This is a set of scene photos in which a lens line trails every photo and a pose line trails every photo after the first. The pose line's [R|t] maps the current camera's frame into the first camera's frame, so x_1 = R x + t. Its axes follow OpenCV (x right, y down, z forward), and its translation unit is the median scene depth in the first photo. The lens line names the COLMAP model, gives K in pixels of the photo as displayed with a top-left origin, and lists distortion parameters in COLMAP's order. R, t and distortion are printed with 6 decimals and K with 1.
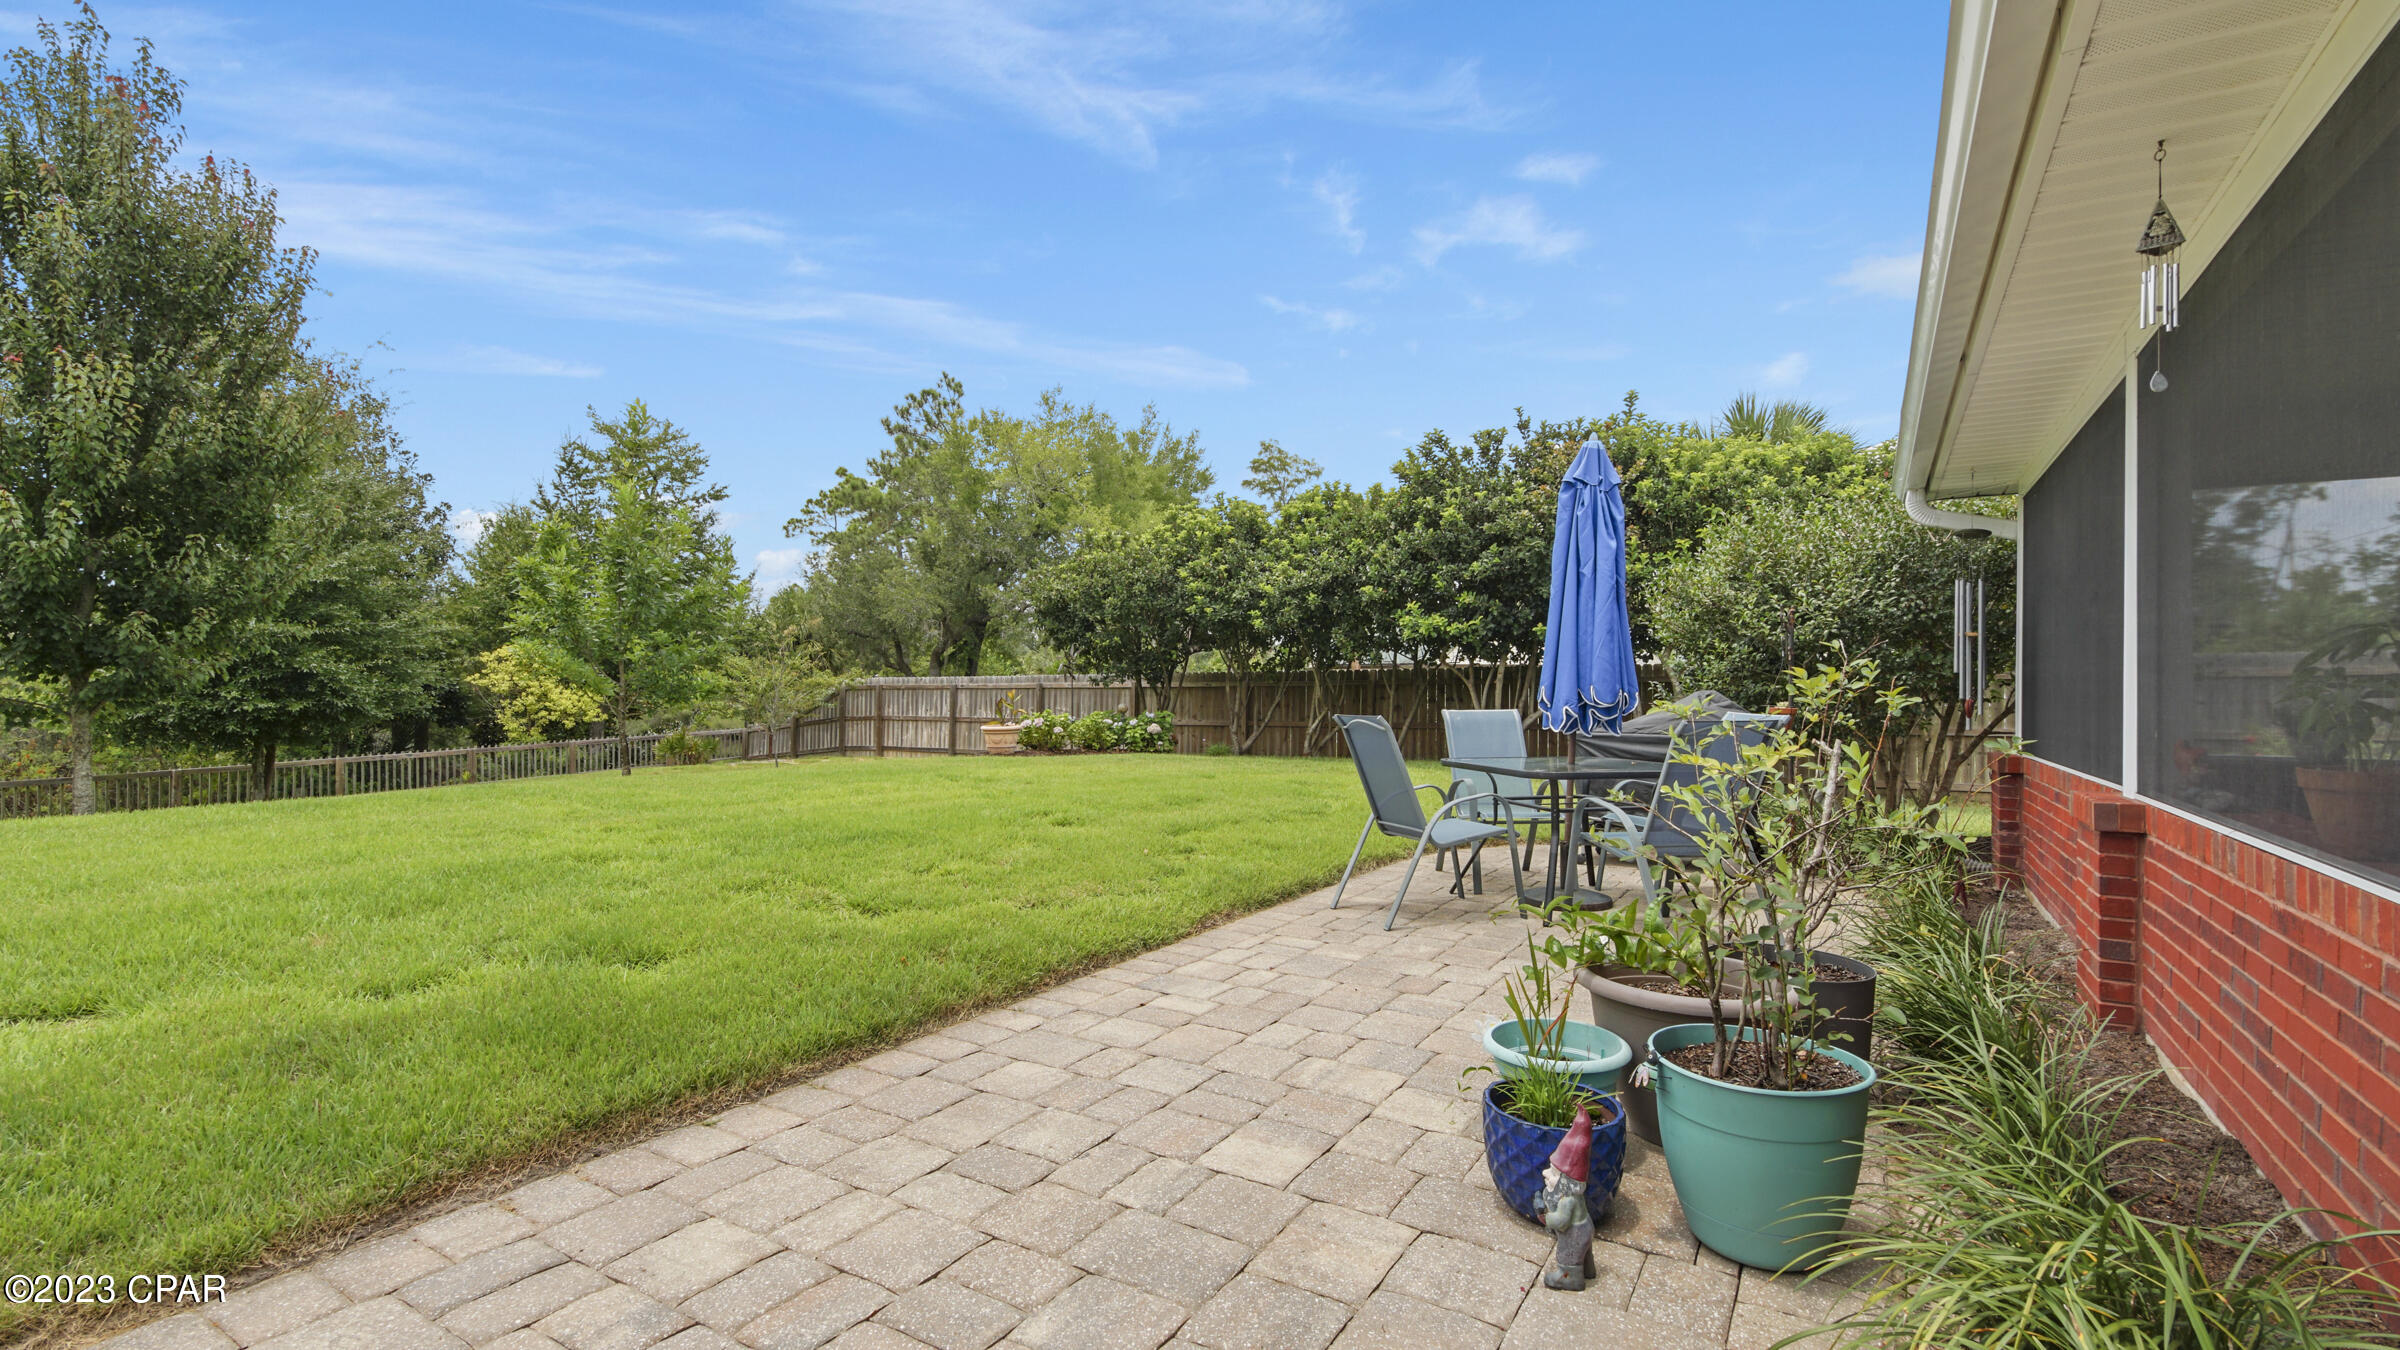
lens RADIAL K [[1038.1, 0, 1190.6], [0, 1038.1, 686.2], [0, 0, 1]] dist [0.033603, -0.021053]
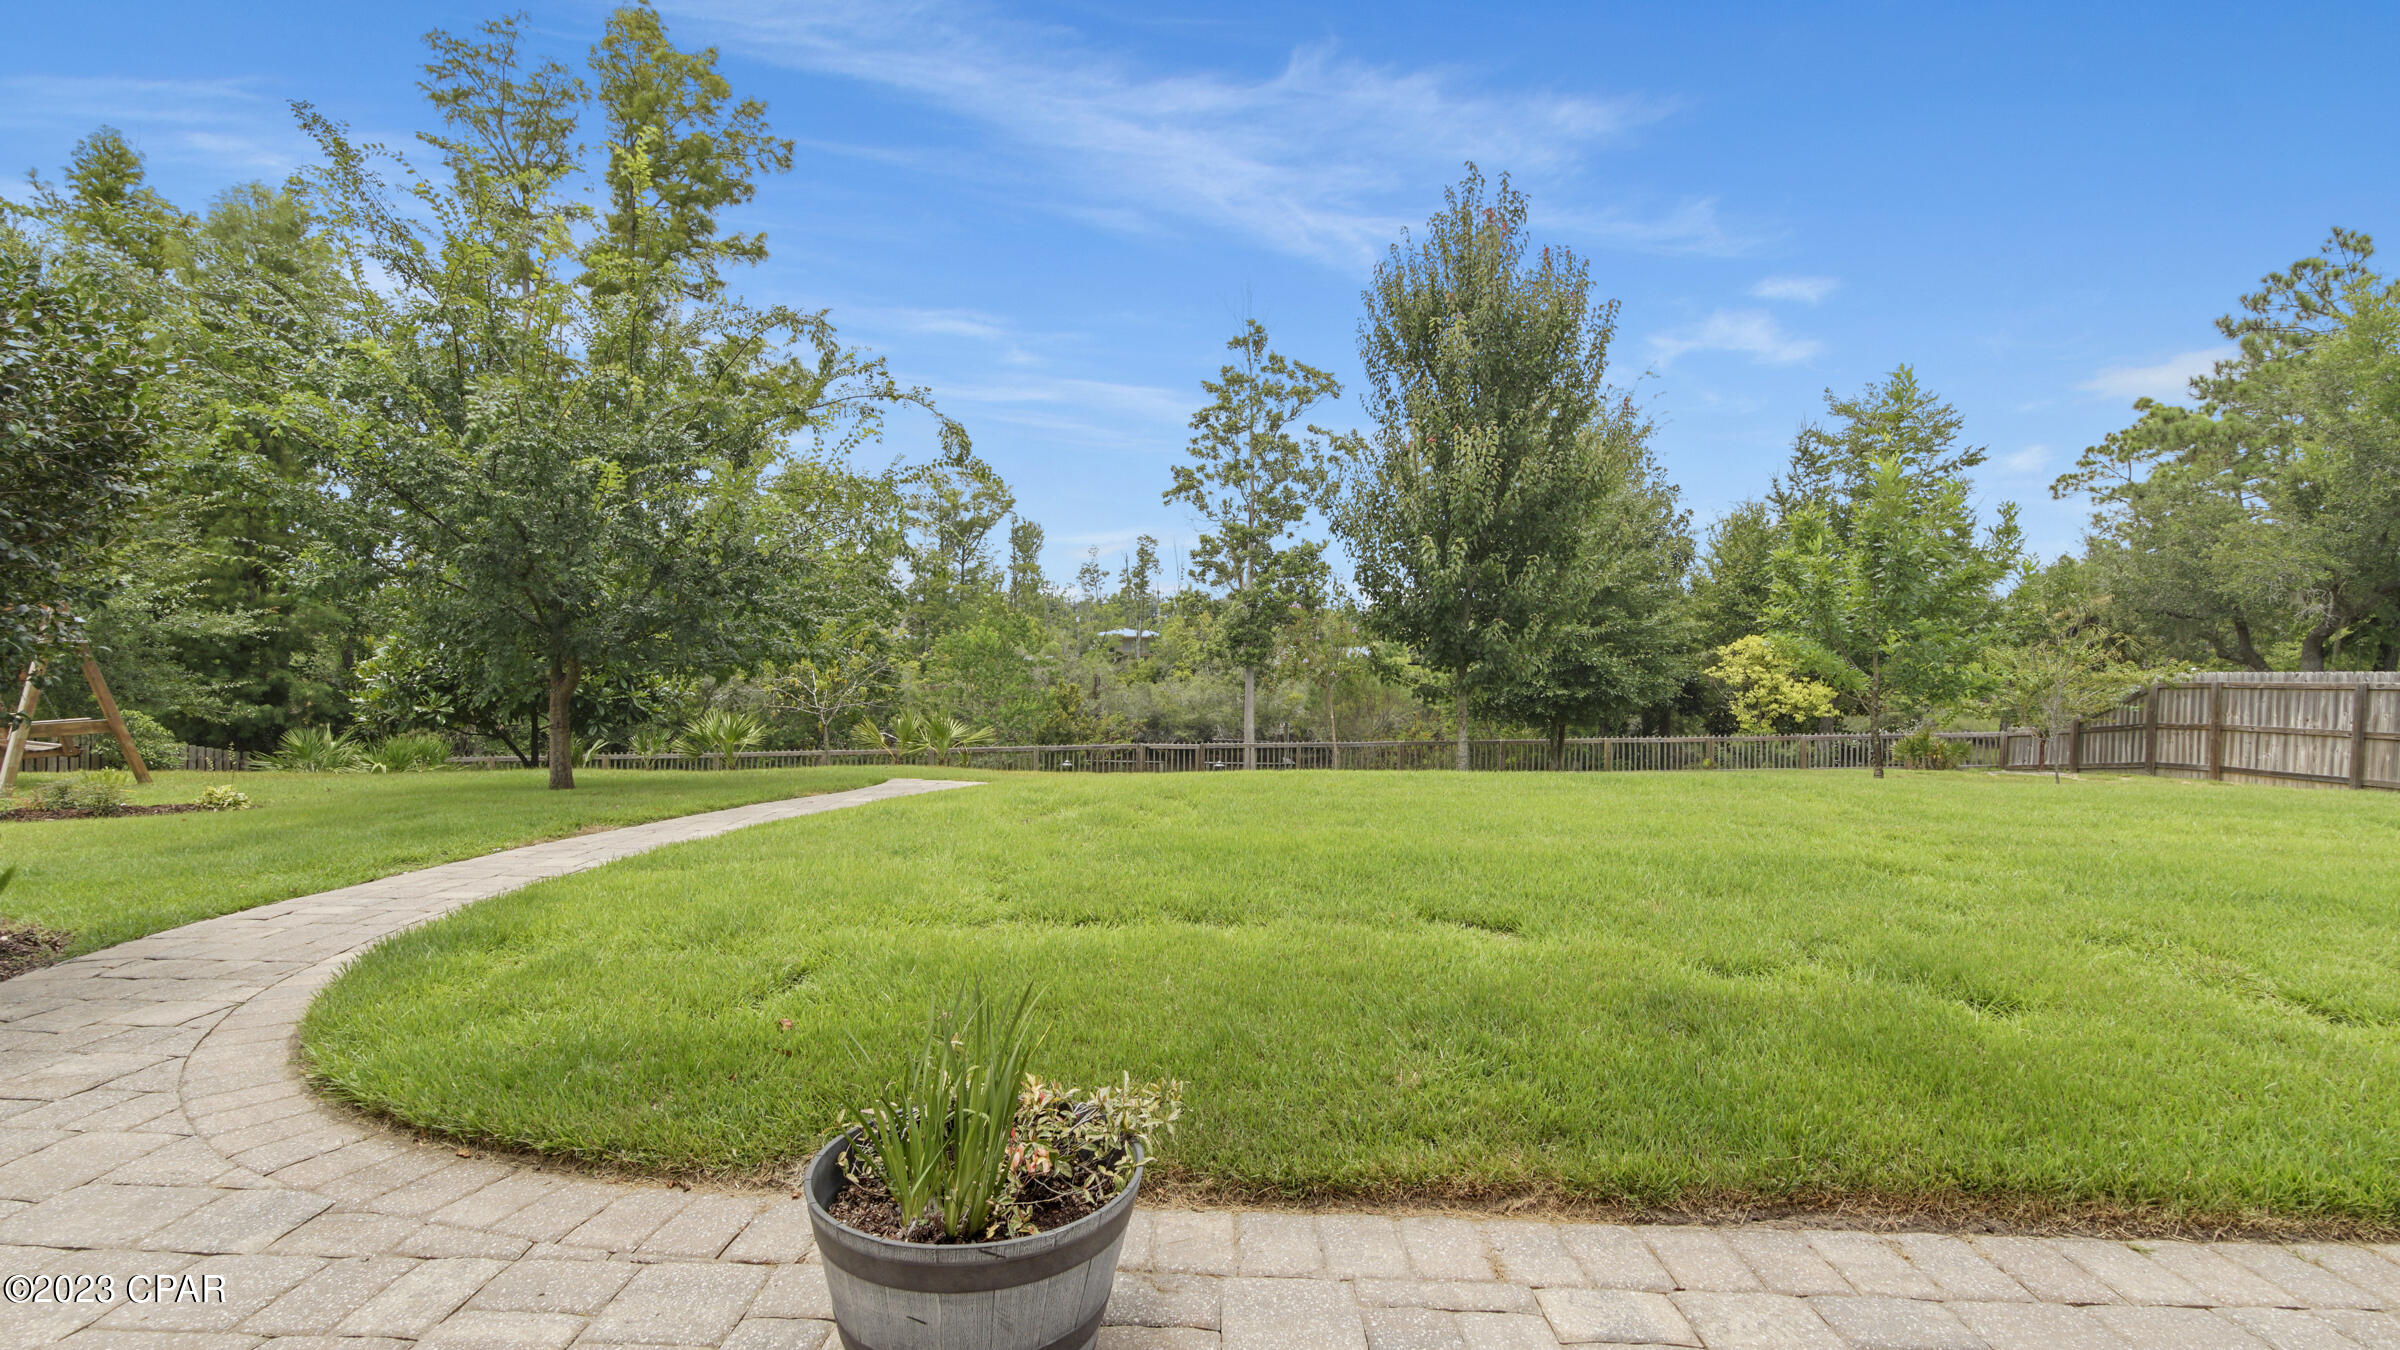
lens RADIAL K [[1038.1, 0, 1190.6], [0, 1038.1, 686.2], [0, 0, 1]] dist [0.033603, -0.021053]
pose [[0.521592, 0.017462, -0.853016, -0.061253], [-0.011705, 0.999843, 0.013310, 0.000012], [0.853114, 0.003042, 0.521715, -0.000555]]
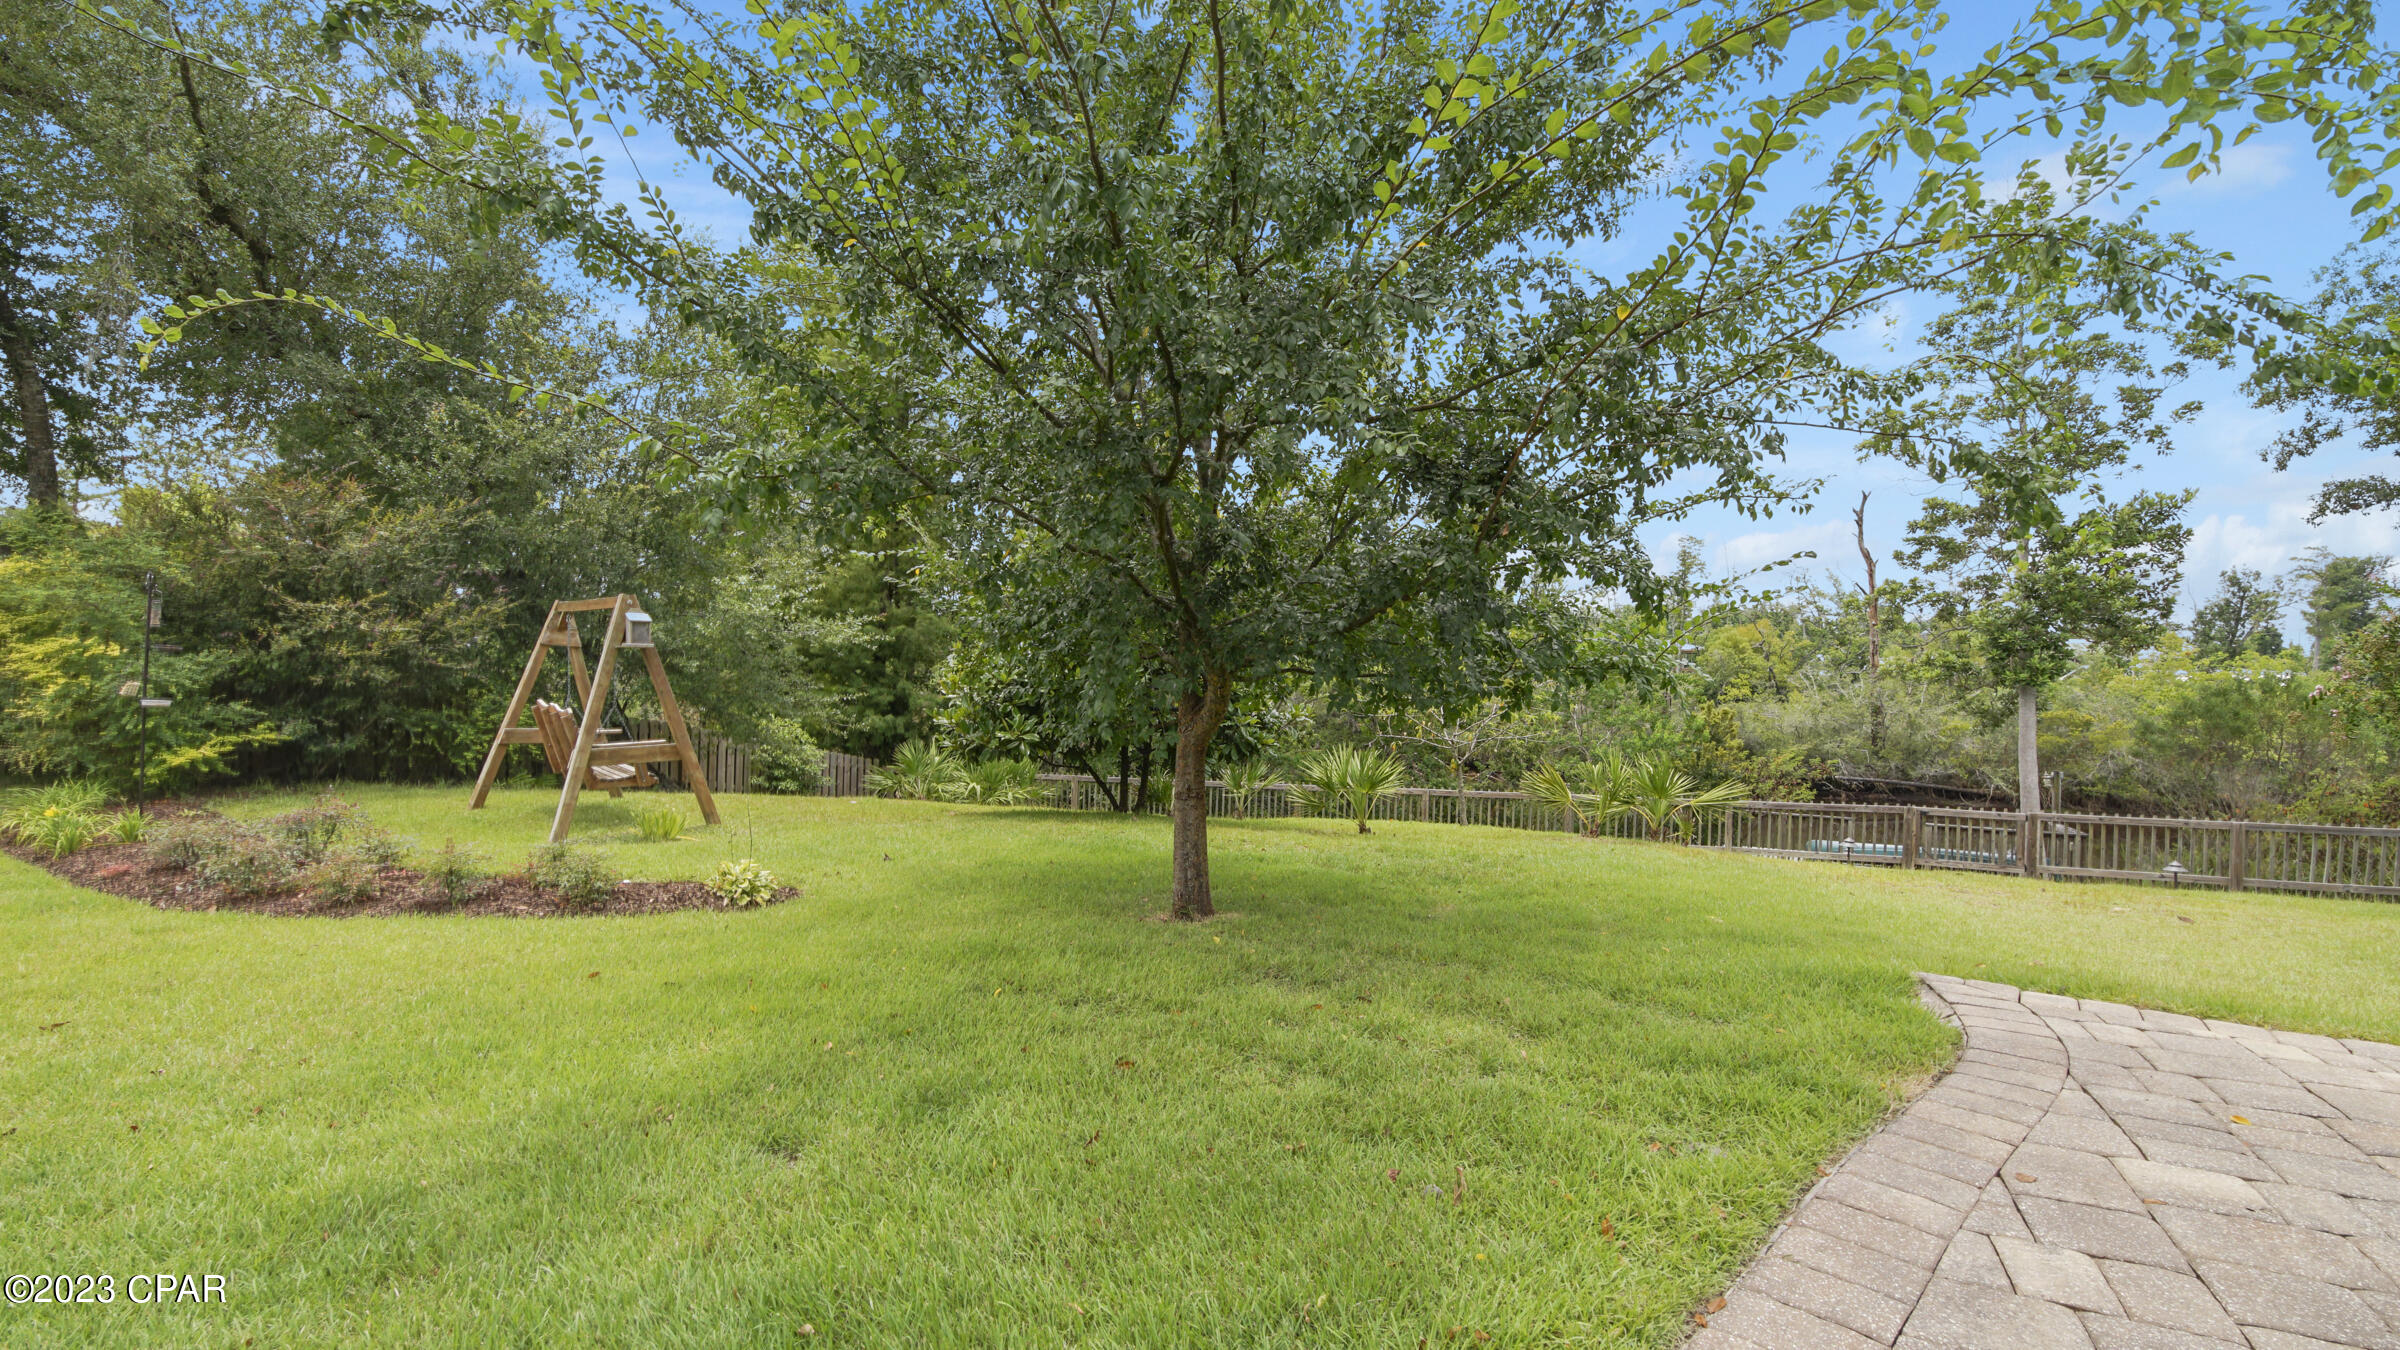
lens RADIAL K [[1042.5, 0, 1200.0], [0, 1042.5, 675.0], [0, 0, 1]] dist [-0.011578, 0.000122]
pose [[0.083617, -0.000756, -0.996498, -0.347722], [-0.023172, 0.999728, -0.002703, -0.001267], [0.996228, 0.023317, 0.083577, -0.015989]]
